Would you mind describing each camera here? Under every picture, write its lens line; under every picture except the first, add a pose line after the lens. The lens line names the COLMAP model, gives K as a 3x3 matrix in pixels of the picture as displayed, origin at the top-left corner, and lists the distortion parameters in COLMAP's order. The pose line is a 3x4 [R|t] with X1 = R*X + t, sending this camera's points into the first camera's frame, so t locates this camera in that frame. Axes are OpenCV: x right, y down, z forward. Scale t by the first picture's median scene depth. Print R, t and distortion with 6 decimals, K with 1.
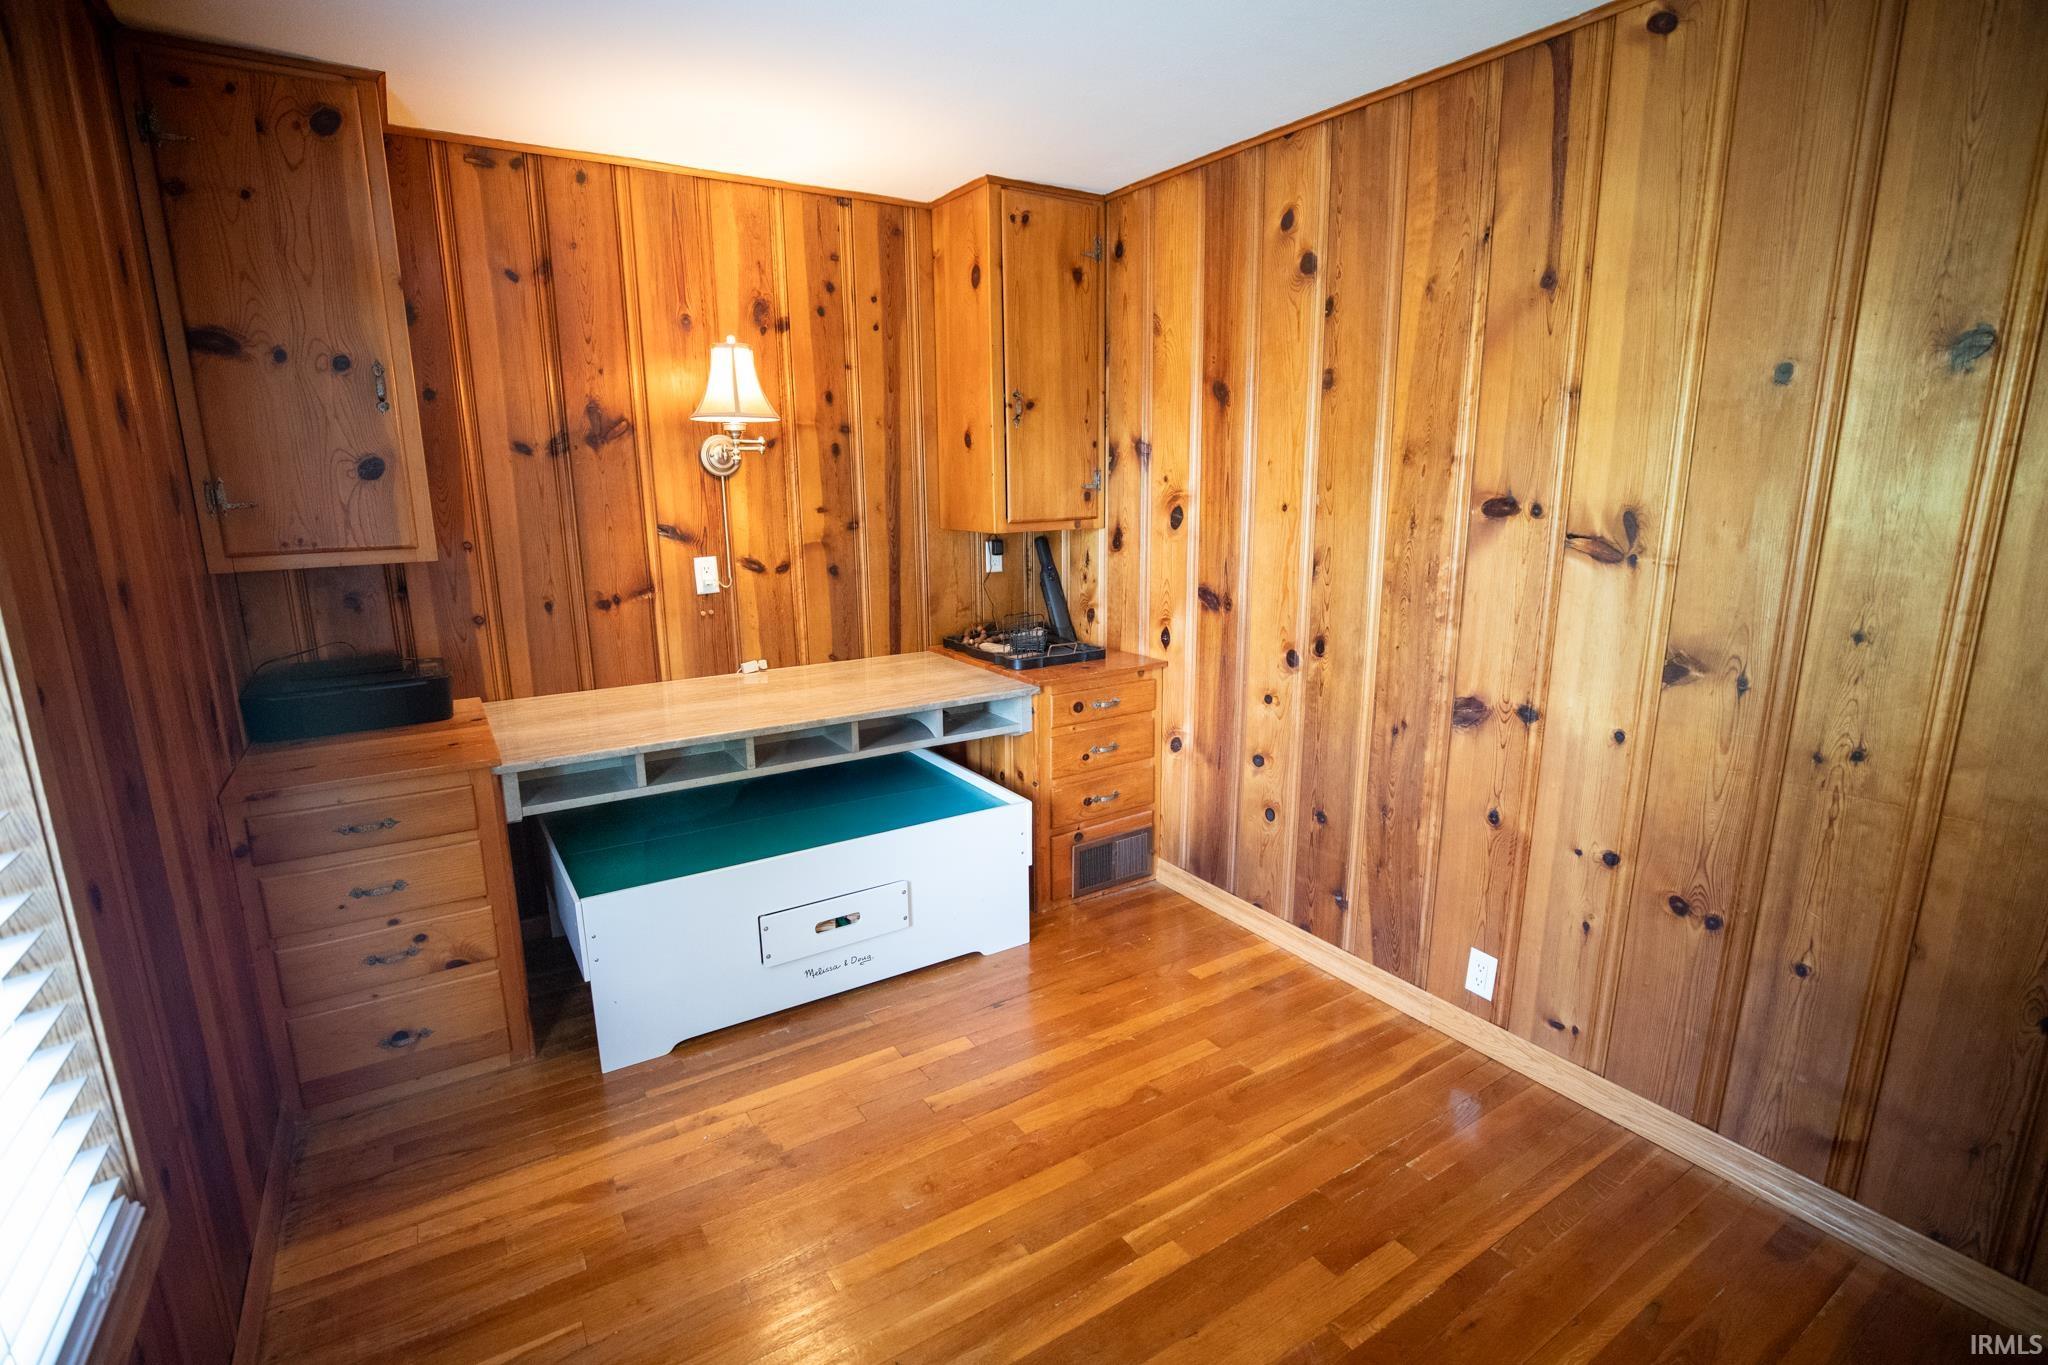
lens RADIAL K [[954.4, 0, 1070.0], [0, 954.4, 672.2], [0, 0, 1]] dist [-0.031837, 0.006479]
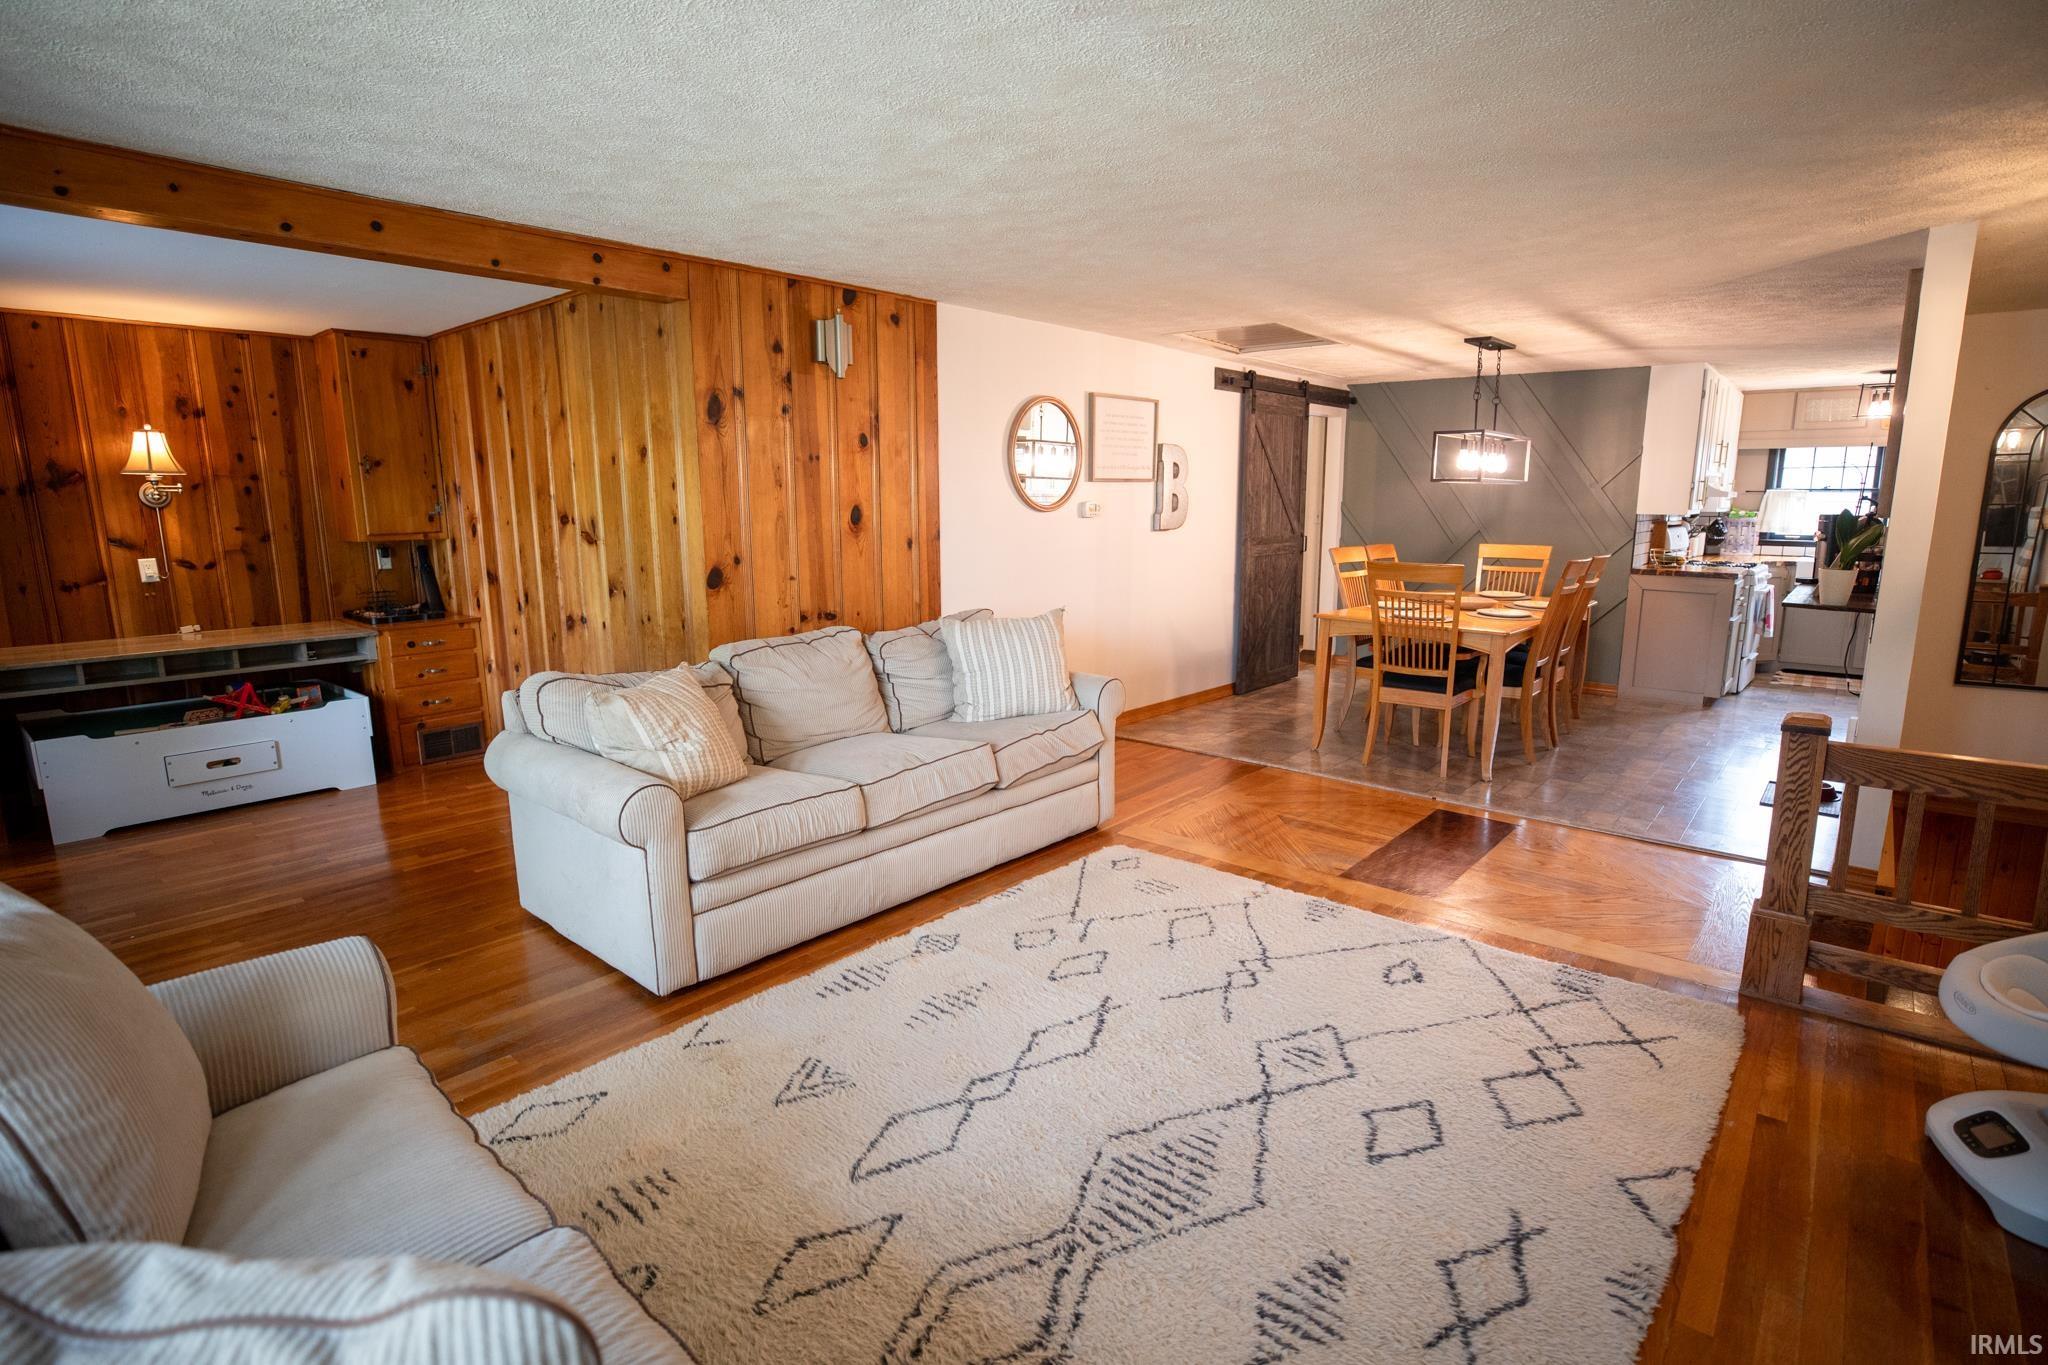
lens RADIAL K [[954.4, 0, 1030.4], [0, 954.4, 676.7], [0, 0, 1]] dist [-0.031837, 0.006479]
pose [[0.964928, -0.045358, 0.258568, 0.612949], [0.052290, 0.998432, -0.019990, 0.179165], [-0.257256, 0.032809, 0.965786, -0.850462]]
